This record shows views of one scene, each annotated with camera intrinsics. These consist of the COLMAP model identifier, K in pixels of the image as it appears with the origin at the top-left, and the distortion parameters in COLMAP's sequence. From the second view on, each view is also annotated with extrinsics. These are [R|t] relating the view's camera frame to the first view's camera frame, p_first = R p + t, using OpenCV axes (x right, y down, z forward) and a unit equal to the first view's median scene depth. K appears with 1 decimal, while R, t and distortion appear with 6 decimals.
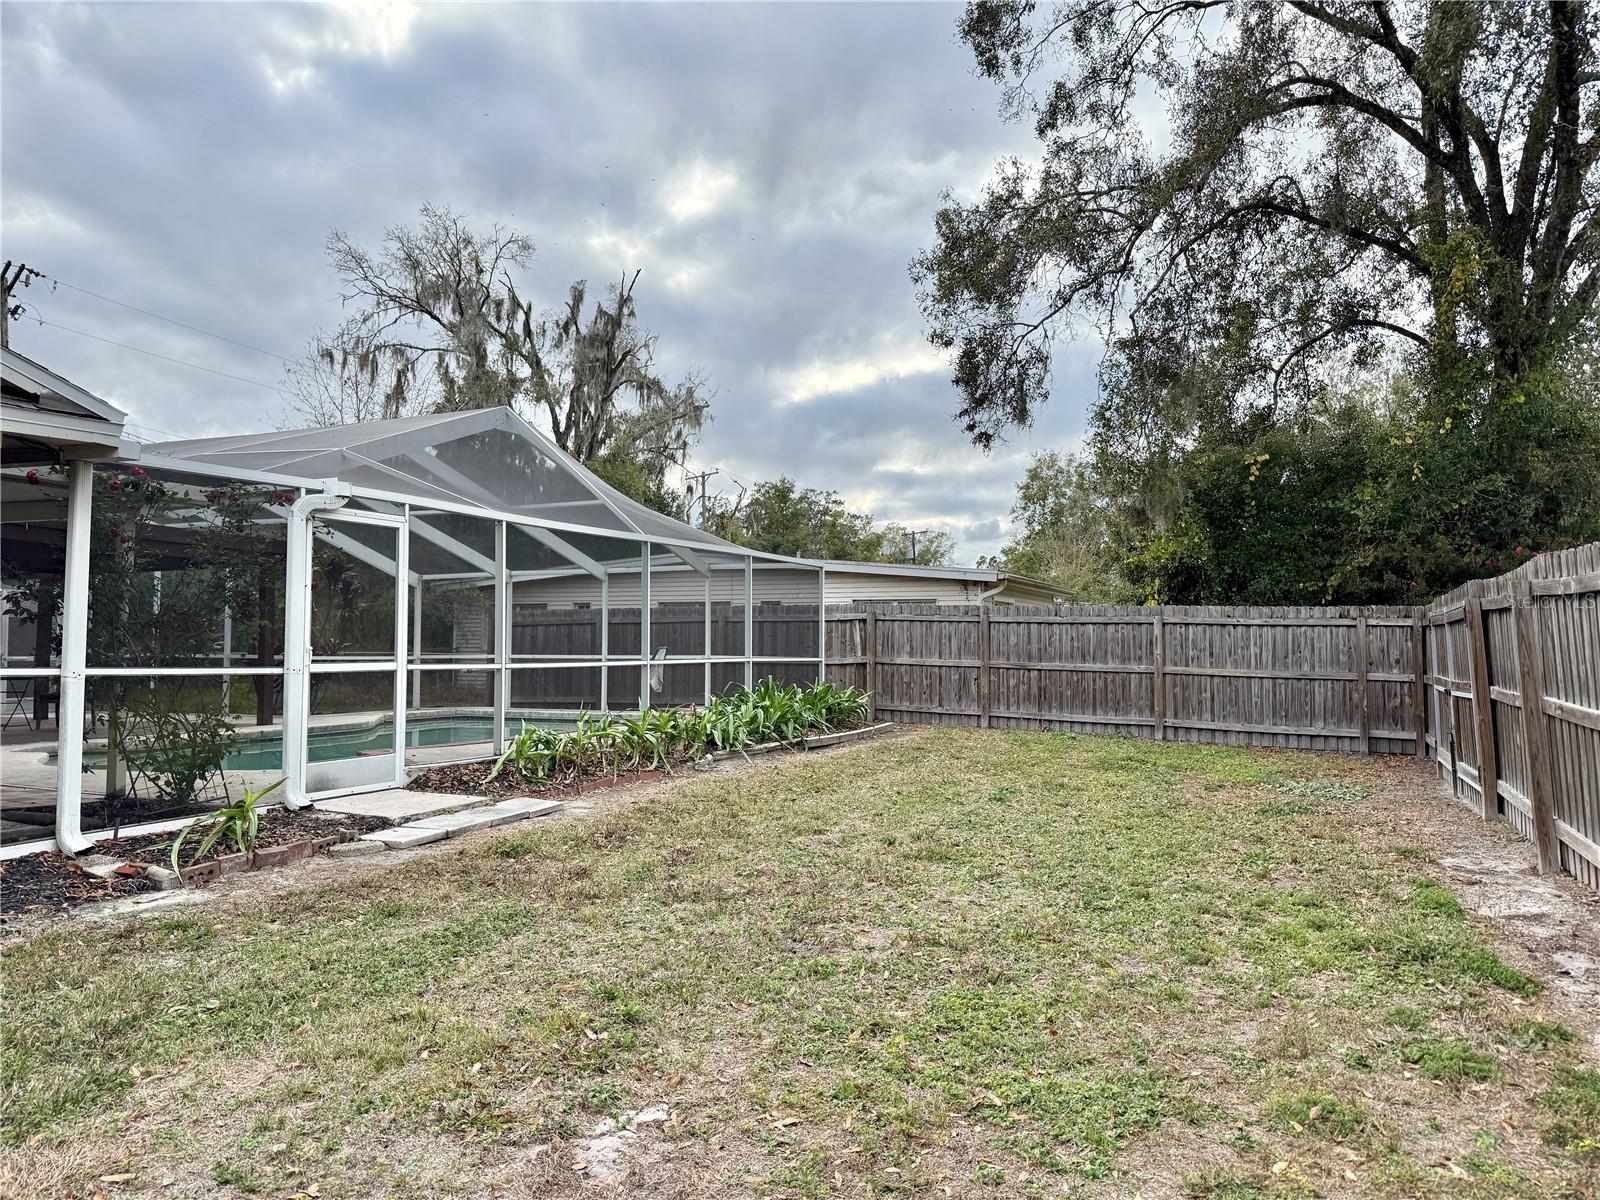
lens RADIAL K [[1112.9, 0, 800.0], [0, 1112.9, 600.0], [0, 0, 1]] dist [0.030289, -0.001605]
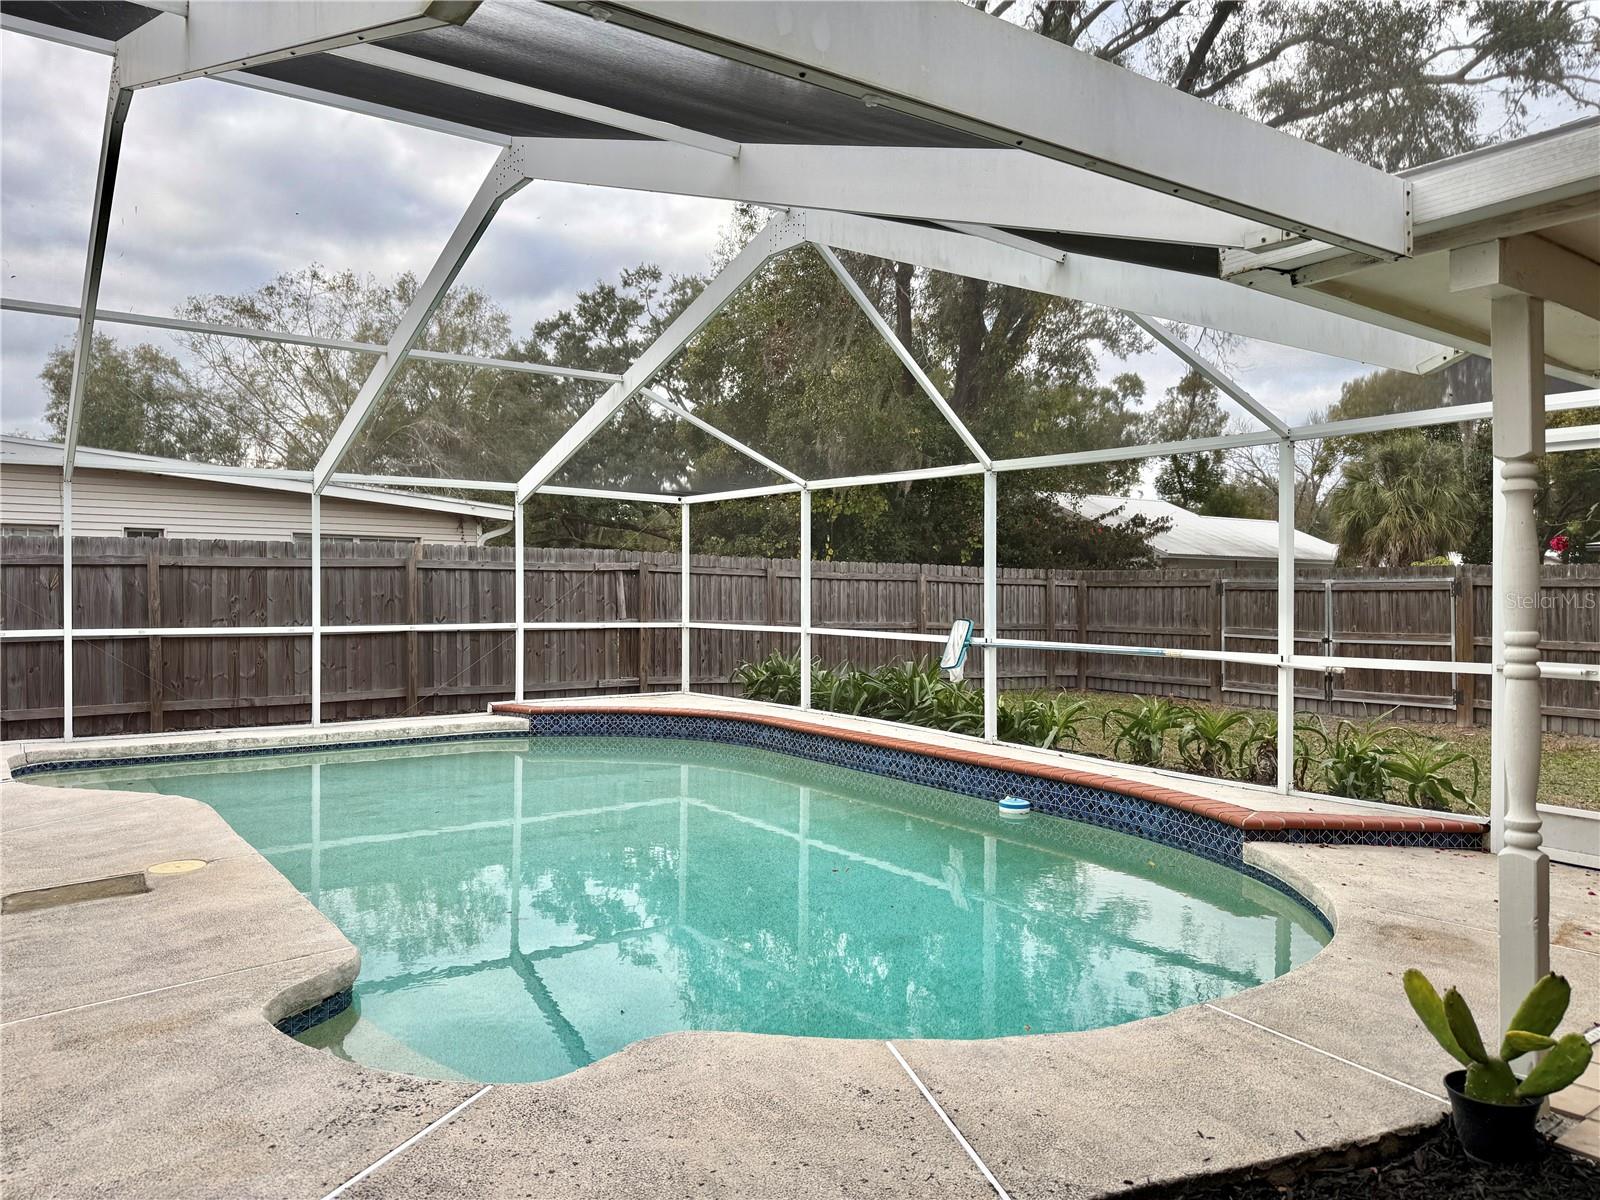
lens RADIAL K [[1112.9, 0, 800.0], [0, 1112.9, 600.0], [0, 0, 1]] dist [0.030289, -0.001605]
pose [[0.478701, -0.007663, 0.877944, -0.584061], [-0.039334, 0.998771, 0.030165, 0.010500], [-0.877096, -0.048974, 0.477812, 0.544521]]
